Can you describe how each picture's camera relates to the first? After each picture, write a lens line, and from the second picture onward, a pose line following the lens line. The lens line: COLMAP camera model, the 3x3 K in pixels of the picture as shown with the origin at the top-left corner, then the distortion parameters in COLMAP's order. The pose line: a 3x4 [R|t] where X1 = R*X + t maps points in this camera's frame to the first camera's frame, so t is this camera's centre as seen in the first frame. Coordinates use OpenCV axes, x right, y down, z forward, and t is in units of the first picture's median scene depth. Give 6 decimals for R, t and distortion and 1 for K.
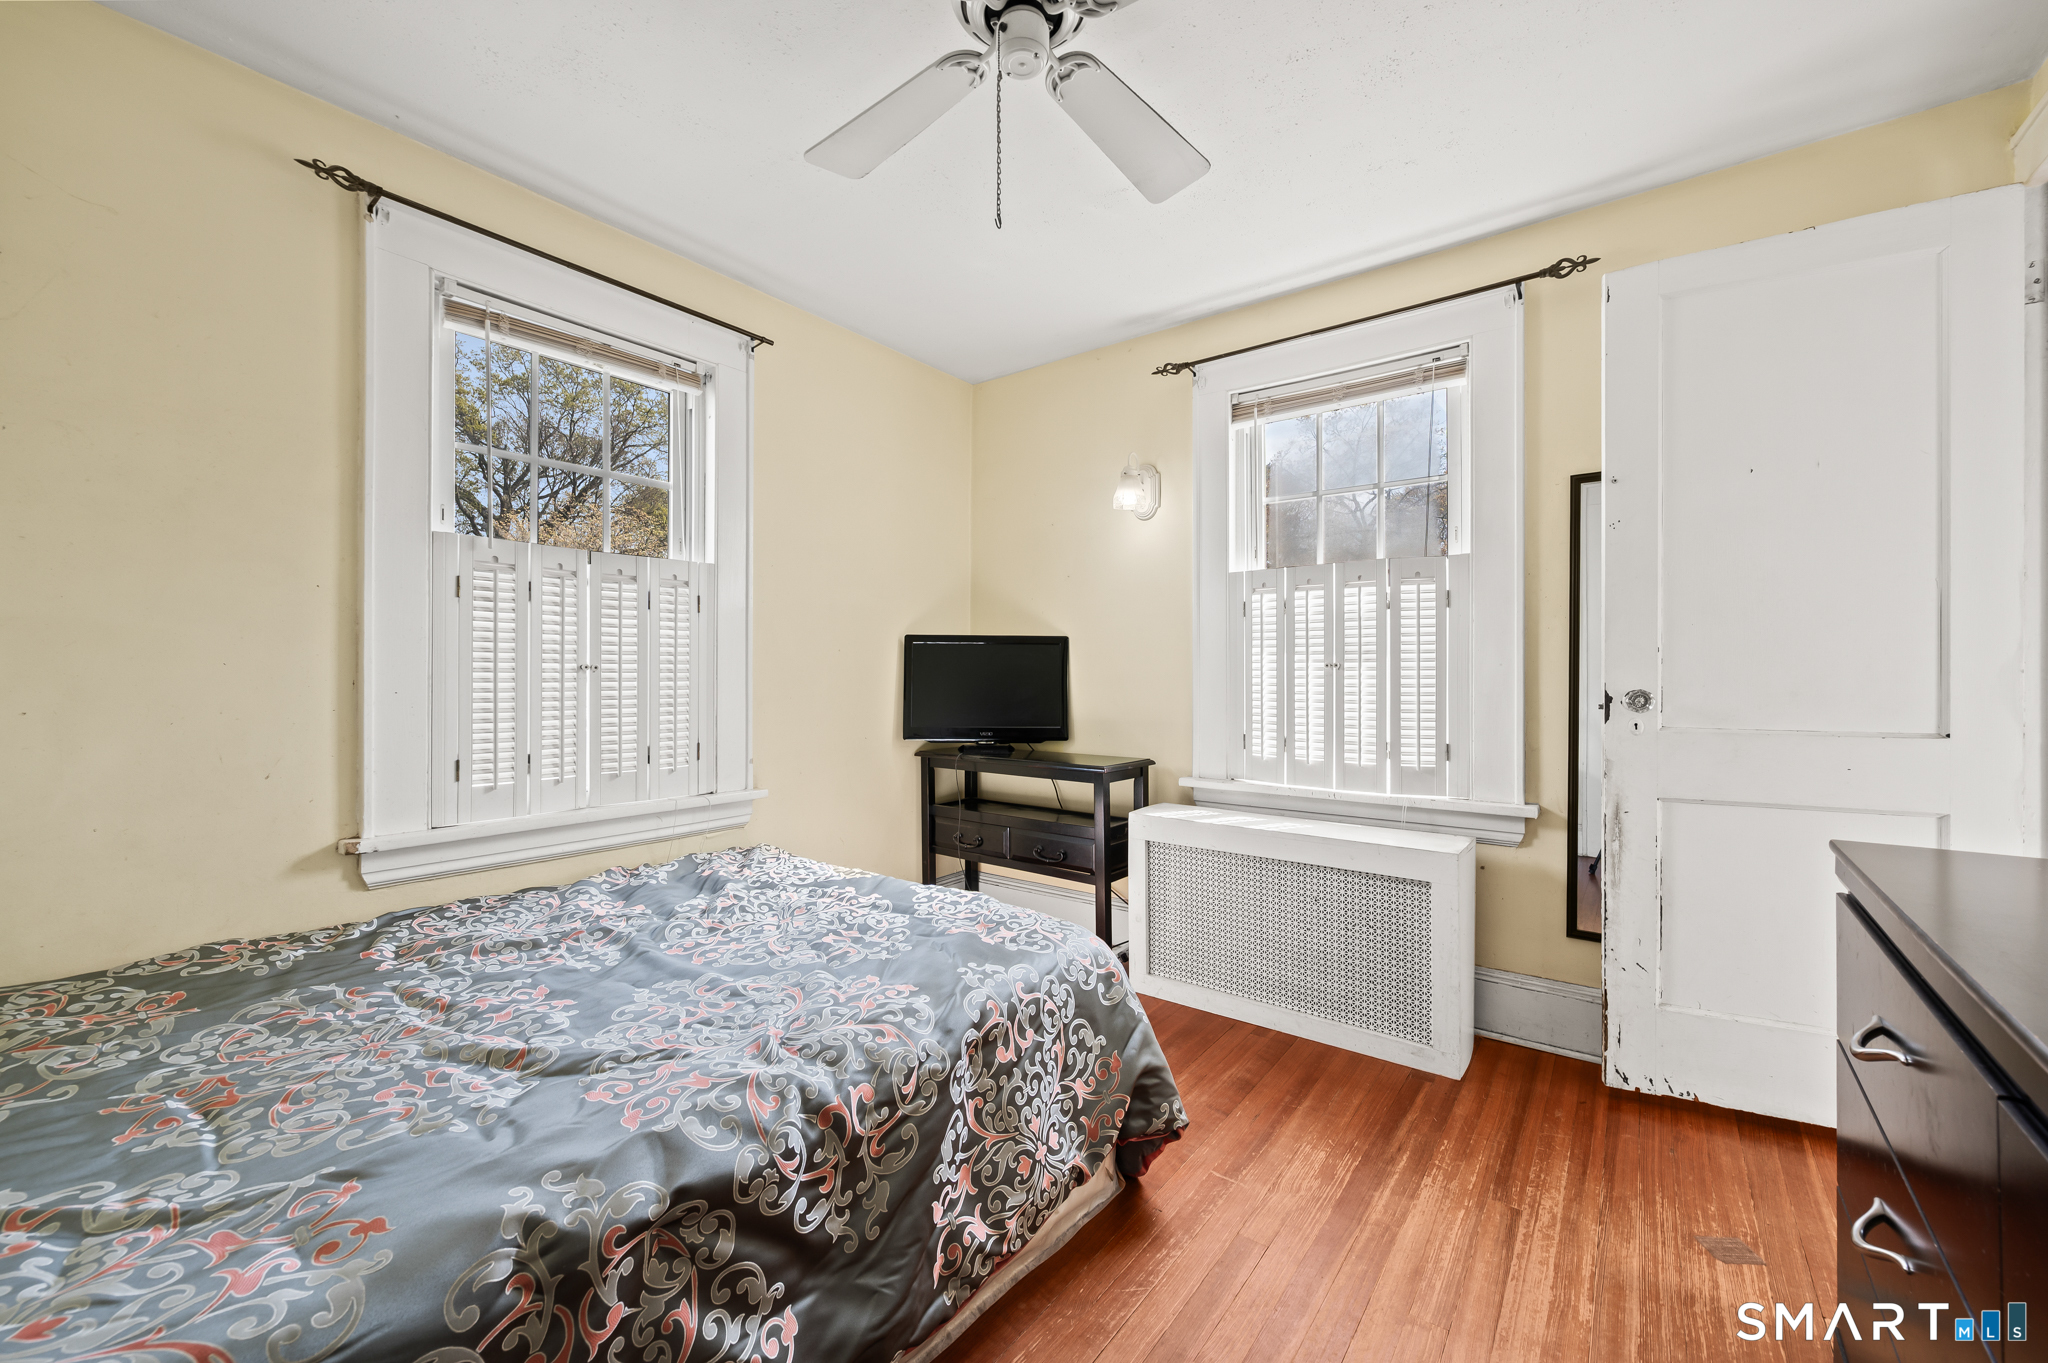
lens RADIAL K [[817.9, 0, 1027.8], [0, 817.9, 674.3], [0, 0, 1]] dist [0.003389, -0.000314]
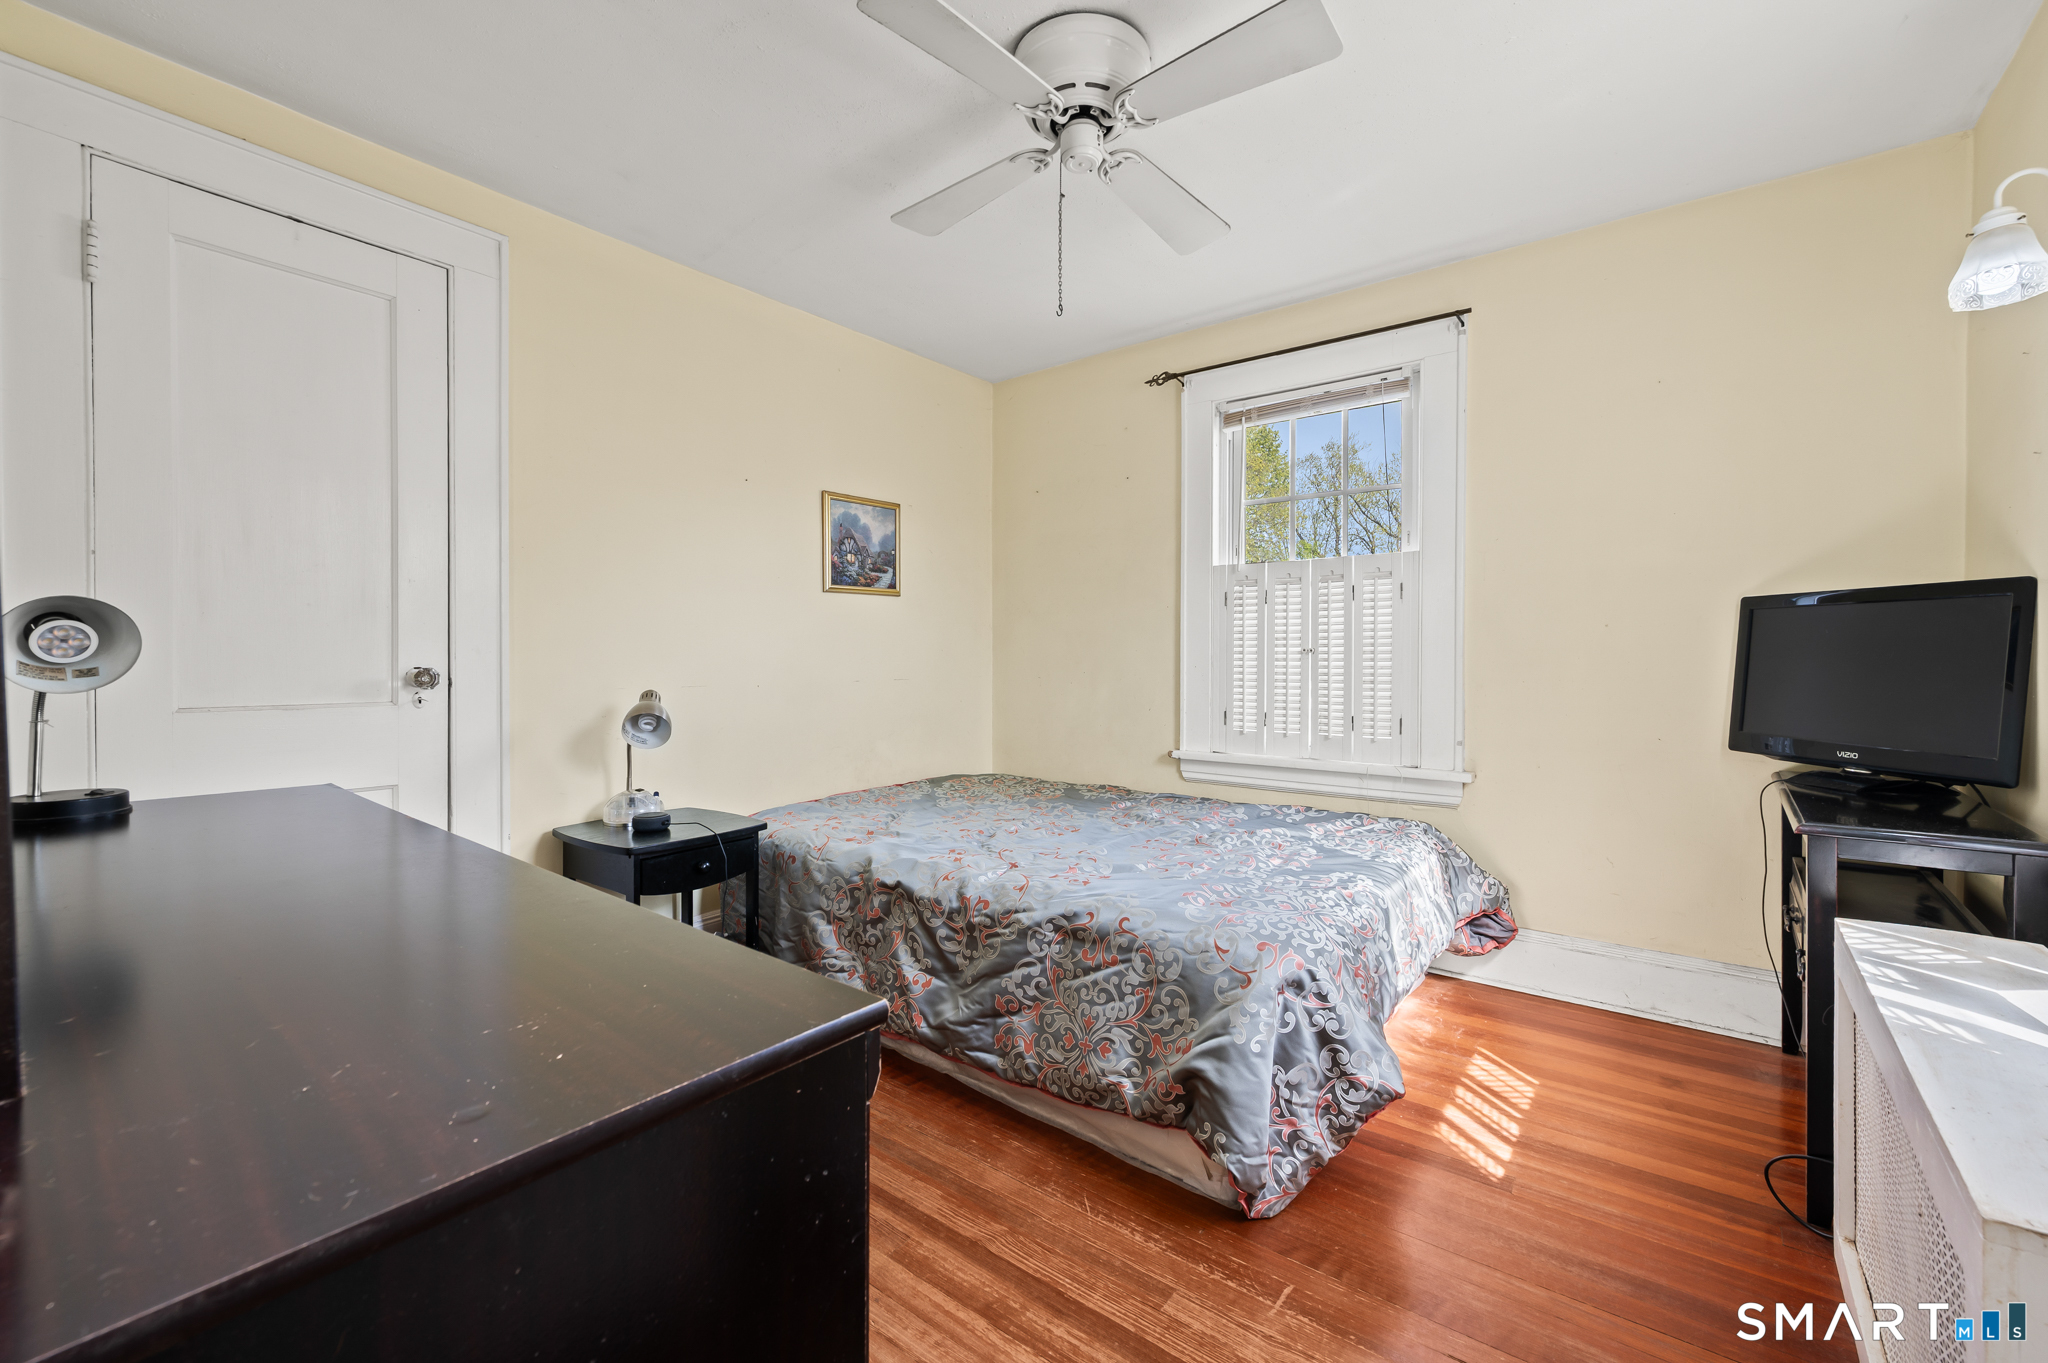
lens RADIAL K [[817.9, 0, 1033.2], [0, 817.9, 668.5], [0, 0, 1]] dist [0.003389, -0.000314]
pose [[0.003600, 0.014016, -0.999895, 0.819986], [-0.000515, 0.999902, 0.014014, 0.002683], [0.999993, 0.000464, 0.003607, 0.608808]]
